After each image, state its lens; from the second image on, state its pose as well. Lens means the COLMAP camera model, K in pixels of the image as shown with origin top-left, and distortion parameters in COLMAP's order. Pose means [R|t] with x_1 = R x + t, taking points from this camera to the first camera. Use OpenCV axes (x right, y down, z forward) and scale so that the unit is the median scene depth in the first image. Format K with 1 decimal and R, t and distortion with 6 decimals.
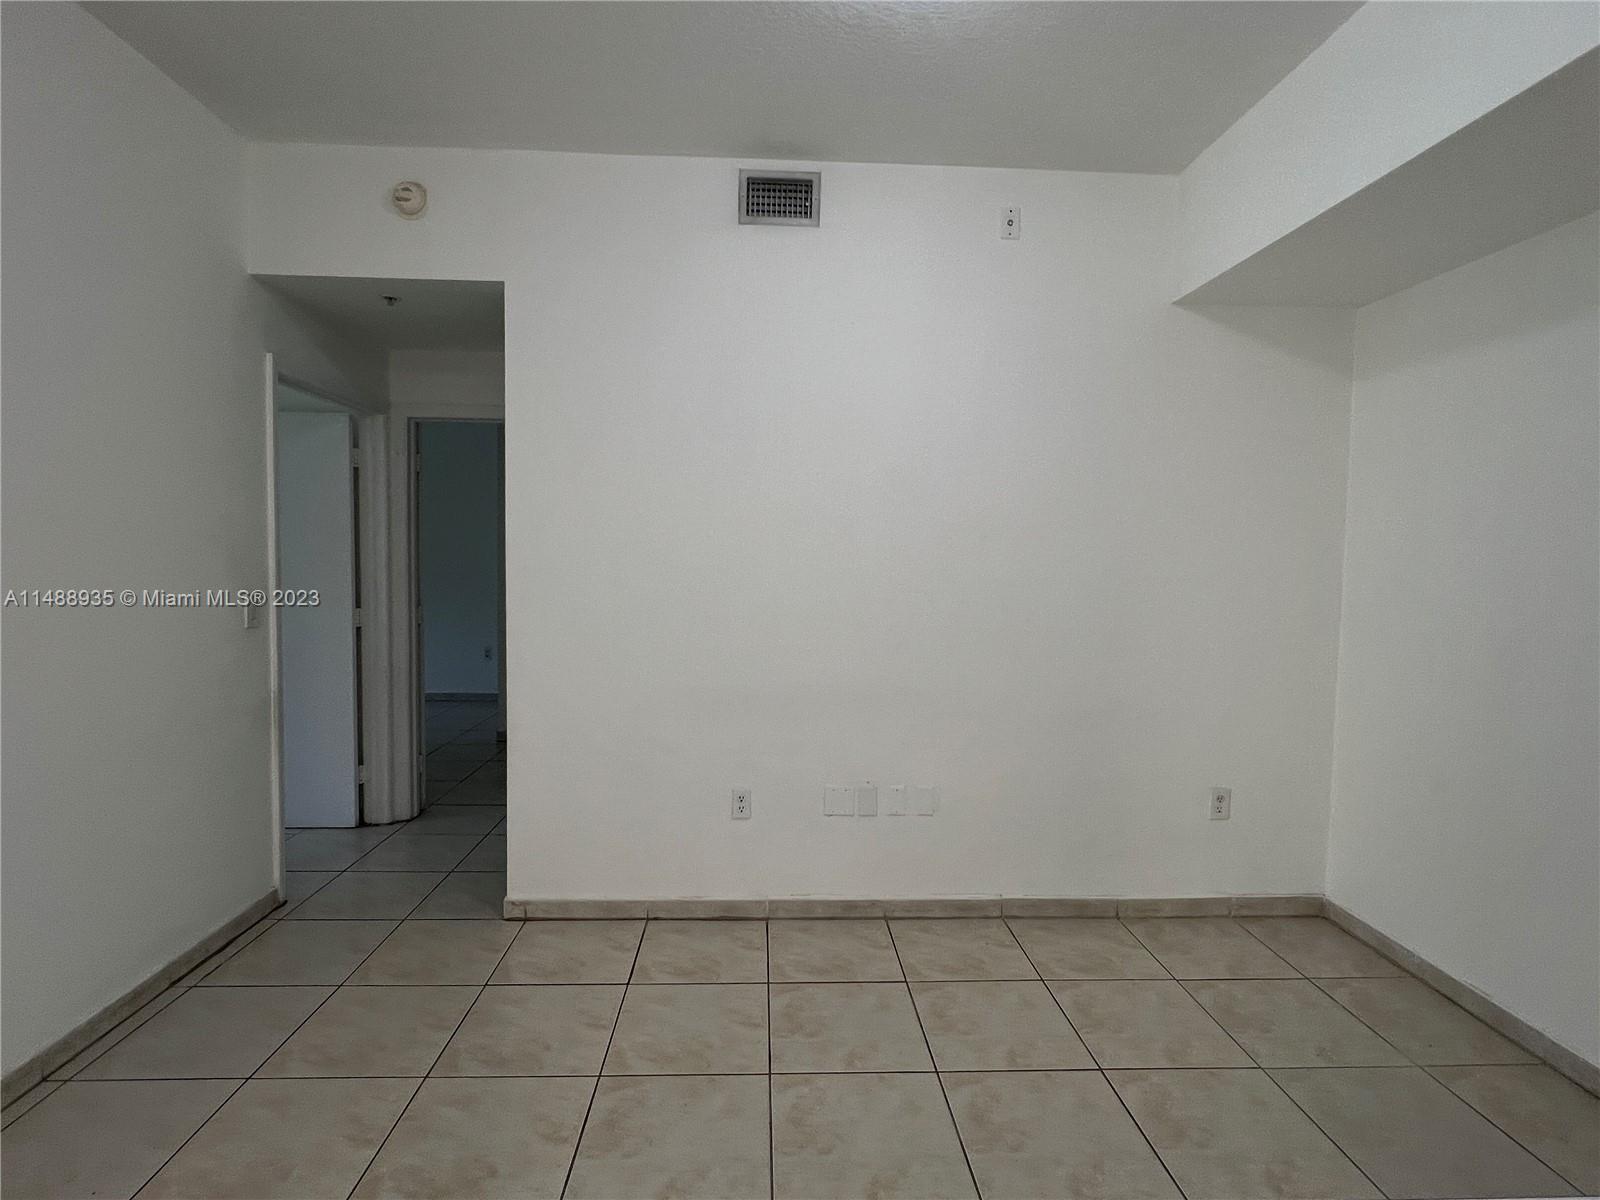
lens RADIAL K [[797.7, 0, 796.4], [0, 797.7, 591.8], [0, 0, 1]] dist [0.000390, 0.000226]
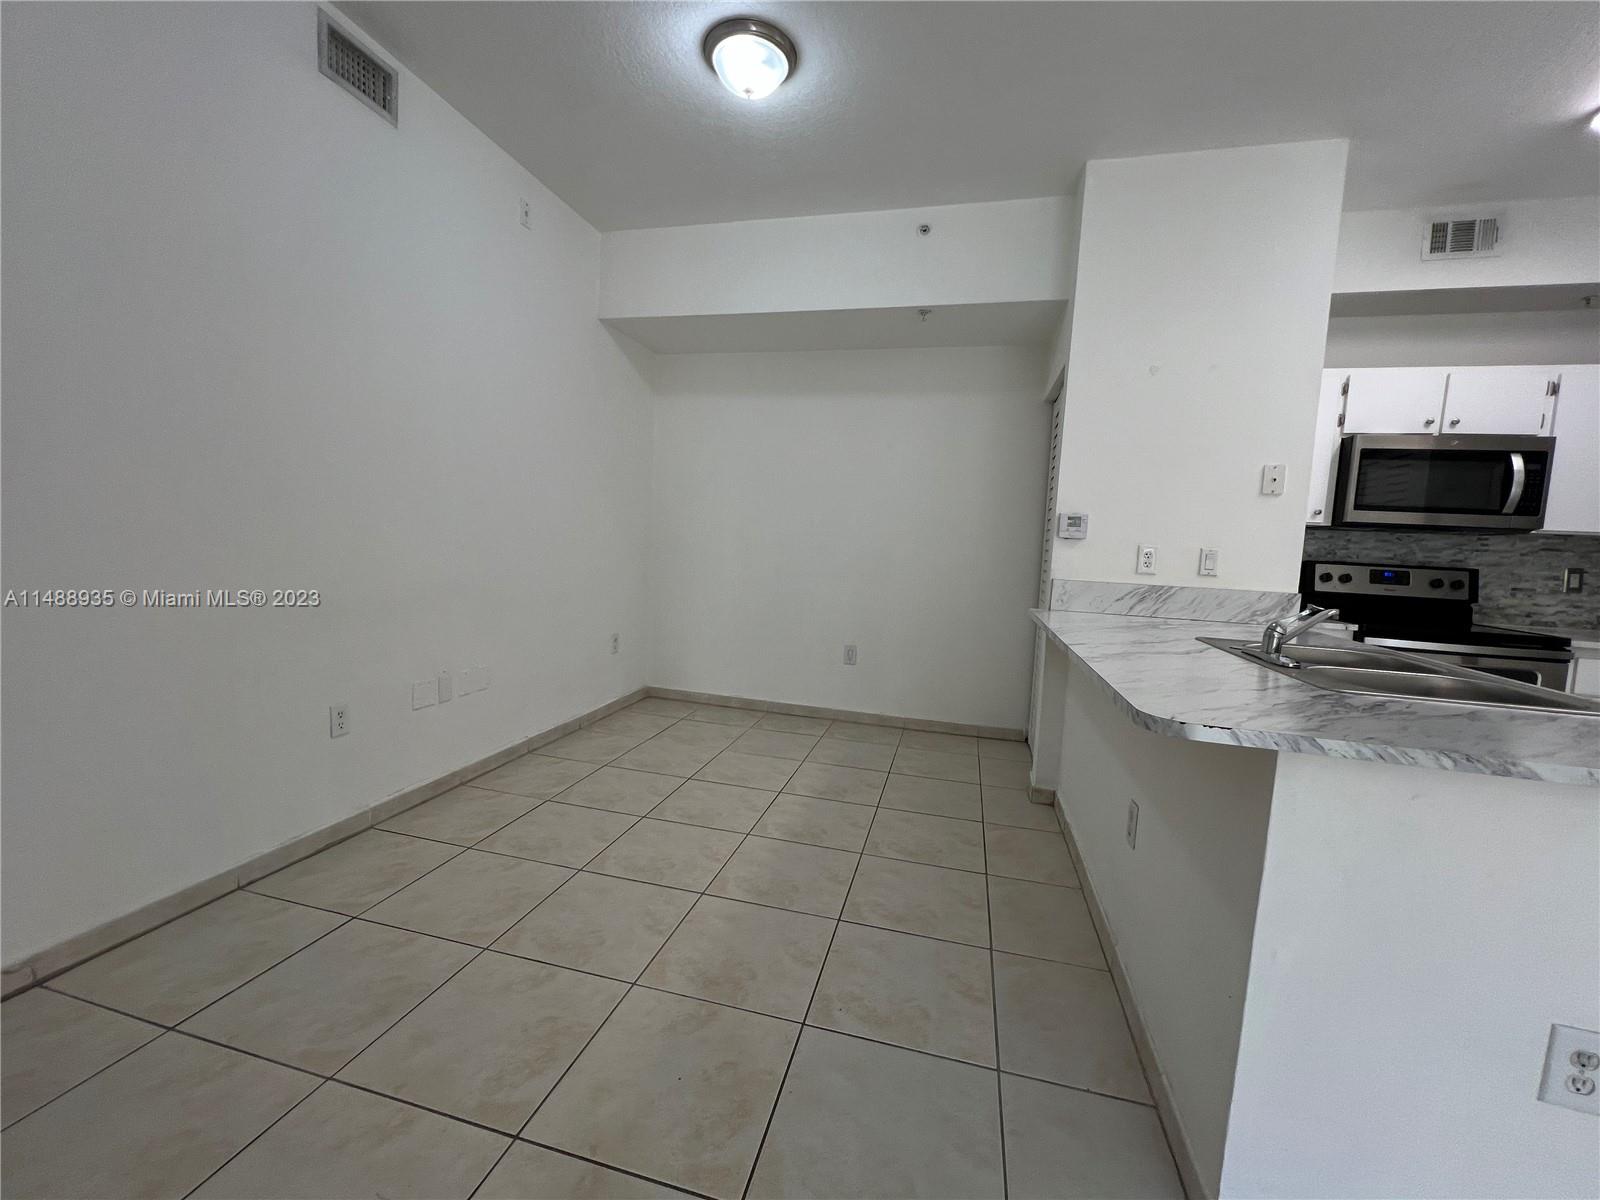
lens RADIAL K [[647.5, 0, 796.4], [0, 647.5, 593.7], [0, 0, 1]] dist [-0.000865, -0.000833]
pose [[0.298809, -0.083803, 0.950626, -0.622246], [0.003209, 0.996219, 0.086813, 0.052312], [-0.954308, -0.022890, 0.297948, 0.261171]]
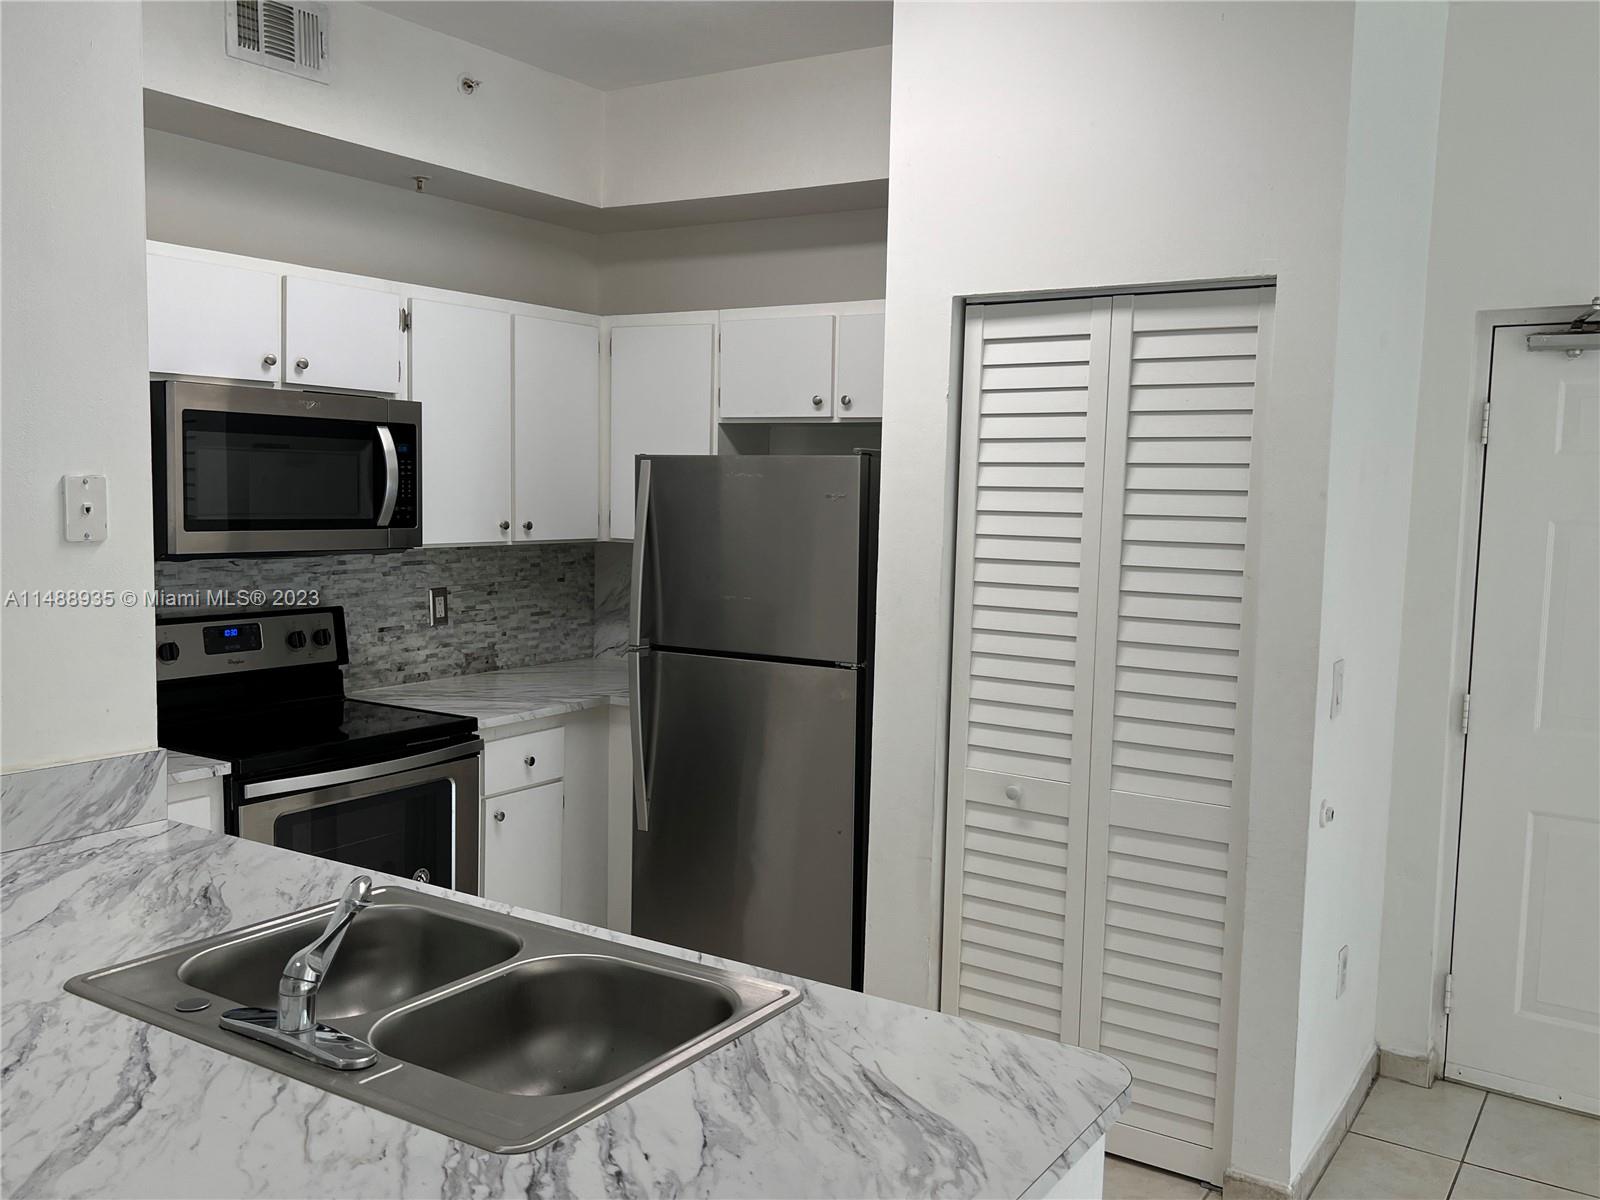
lens RADIAL K [[1394.2, 0, 821.7], [0, 1394.2, 603.3], [0, 0, 1]] dist [0.031699, -0.011168]
pose [[-0.816796, -0.088856, 0.570043, -0.431755], [-0.010679, 0.990228, 0.139050, -0.091569], [-0.576828, 0.107488, -0.809763, 0.345433]]
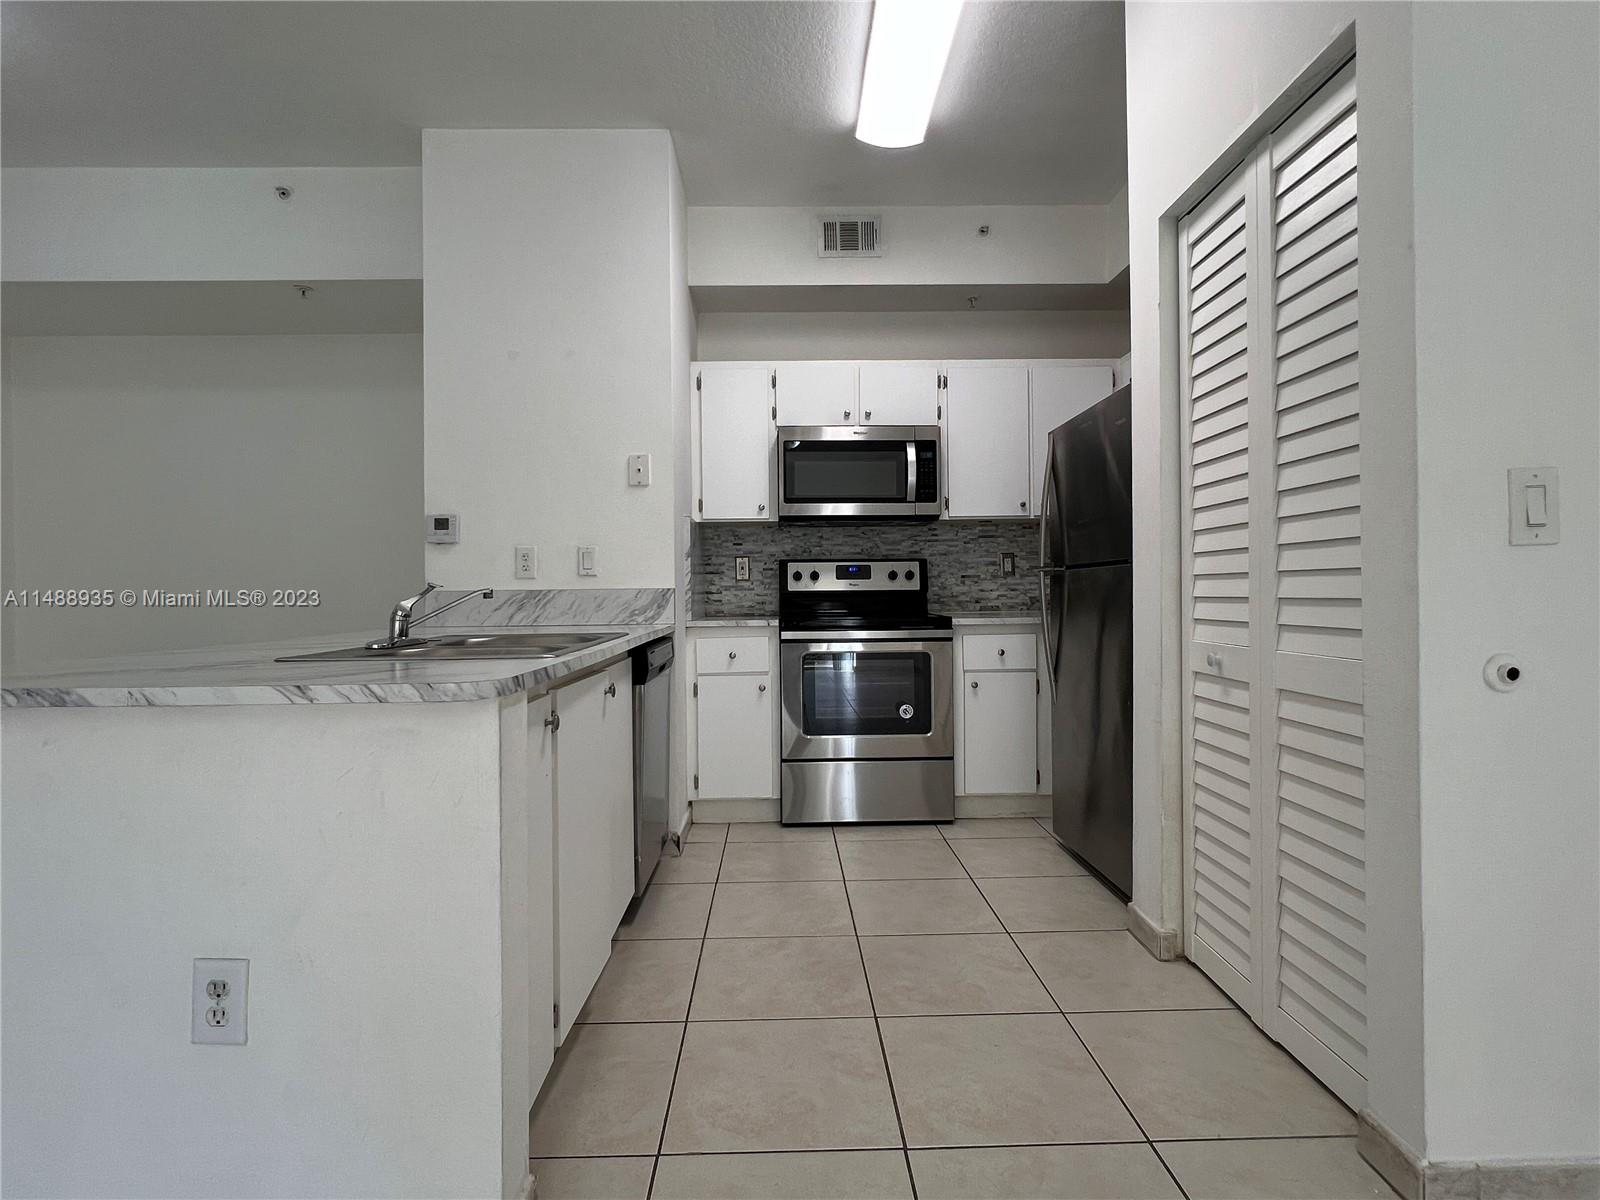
lens RADIAL K [[797.7, 0, 796.4], [0, 797.7, 591.8], [0, 0, 1]] dist [0.000390, 0.000226]
pose [[0.025311, -0.021261, 0.999454, -0.601980], [0.060561, 0.997970, 0.019695, 0.124630], [-0.997844, 0.060030, 0.026547, -0.315245]]
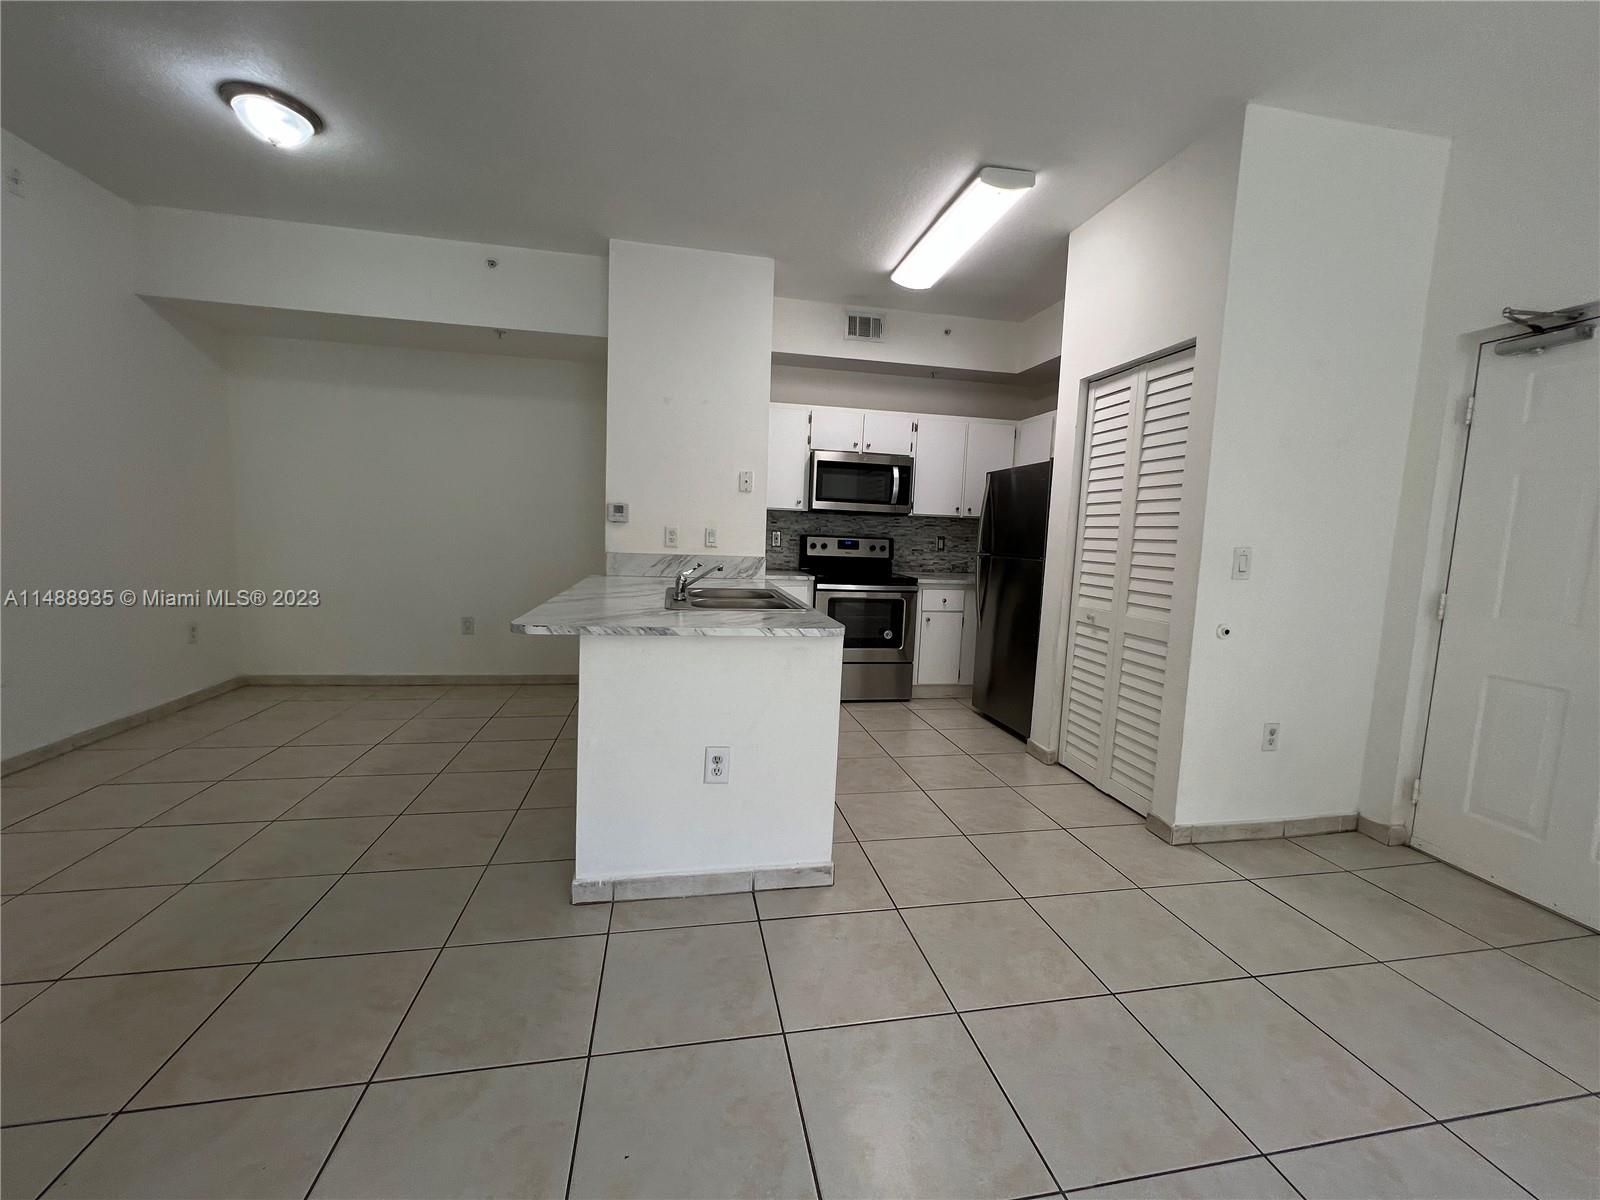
lens RADIAL K [[640.8, 0, 801.1], [0, 640.8, 594.3], [0, 0, 1]] dist [-0.000461, 0.000849]
pose [[-0.146972, -0.123437, 0.981409, -0.903900], [0.007537, 0.992014, 0.125900, 0.040693], [-0.989112, 0.025901, -0.144868, -0.009751]]
